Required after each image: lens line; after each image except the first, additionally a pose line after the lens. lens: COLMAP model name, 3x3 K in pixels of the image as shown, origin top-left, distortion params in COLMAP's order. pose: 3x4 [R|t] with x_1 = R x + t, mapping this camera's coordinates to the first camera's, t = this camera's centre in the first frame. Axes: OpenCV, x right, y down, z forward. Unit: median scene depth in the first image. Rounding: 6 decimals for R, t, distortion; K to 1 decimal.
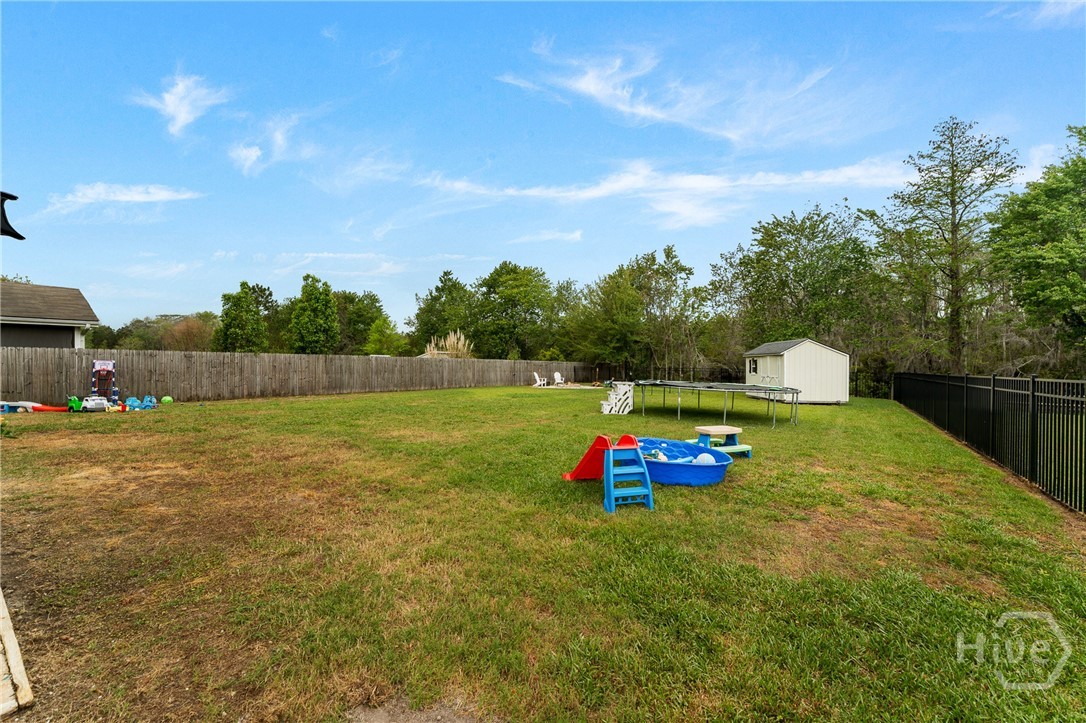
lens RADIAL K [[437.2, 0, 542.5], [0, 437.2, 371.7], [0, 0, 1]] dist [0.002603, -0.000410]
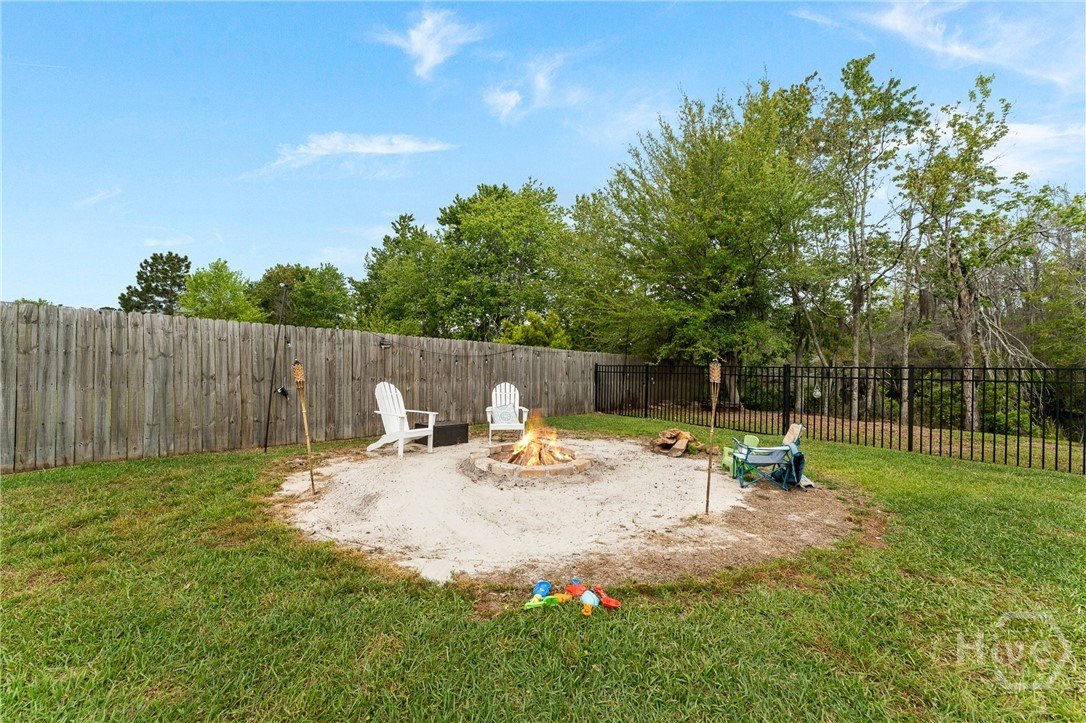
lens RADIAL K [[431.9, 0, 542.6], [0, 431.9, 363.7], [0, 0, 1]] dist [0.001461, -0.000334]
pose [[0.993241, 0.007122, -0.115853, 0.081232], [-0.010872, 0.999436, -0.031762, -0.002040], [0.115562, 0.032807, 0.992758, 0.753094]]
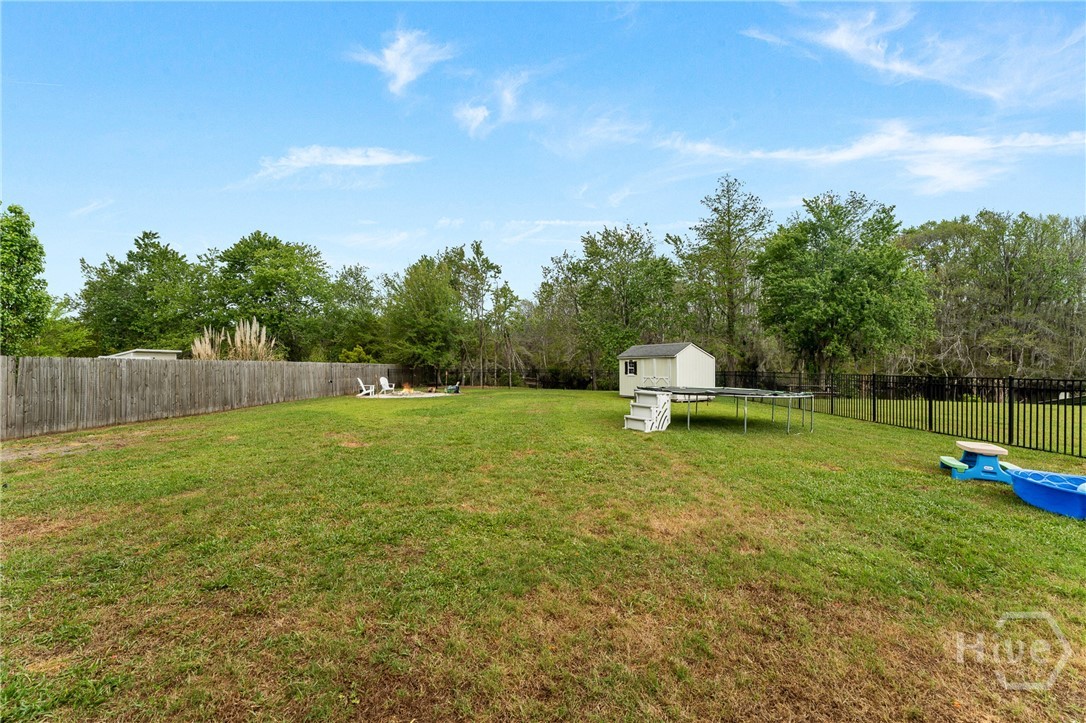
lens RADIAL K [[439.5, 0, 546.5], [0, 439.5, 359.9], [0, 0, 1]] dist [-0.001840, -0.000197]
pose [[0.822599, -0.003719, 0.568610, -0.173619], [0.018151, 0.999641, -0.019721, -0.008882], [-0.568333, 0.026543, 0.822371, 0.155908]]
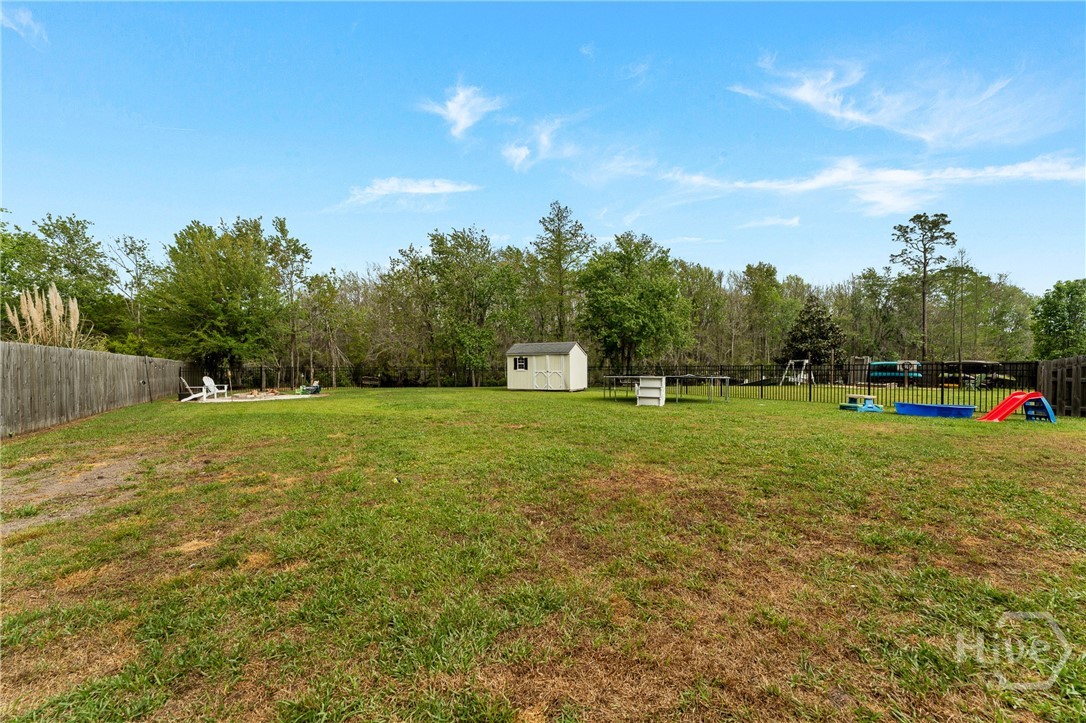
lens RADIAL K [[435.1, 0, 541.4], [0, 435.1, 362.7], [0, 0, 1]] dist [0.000566, -0.000269]
pose [[0.381896, -0.001708, 0.924204, -0.344063], [0.022939, 0.999708, -0.007631, -0.003073], [-0.923921, 0.024114, 0.381824, 0.318354]]
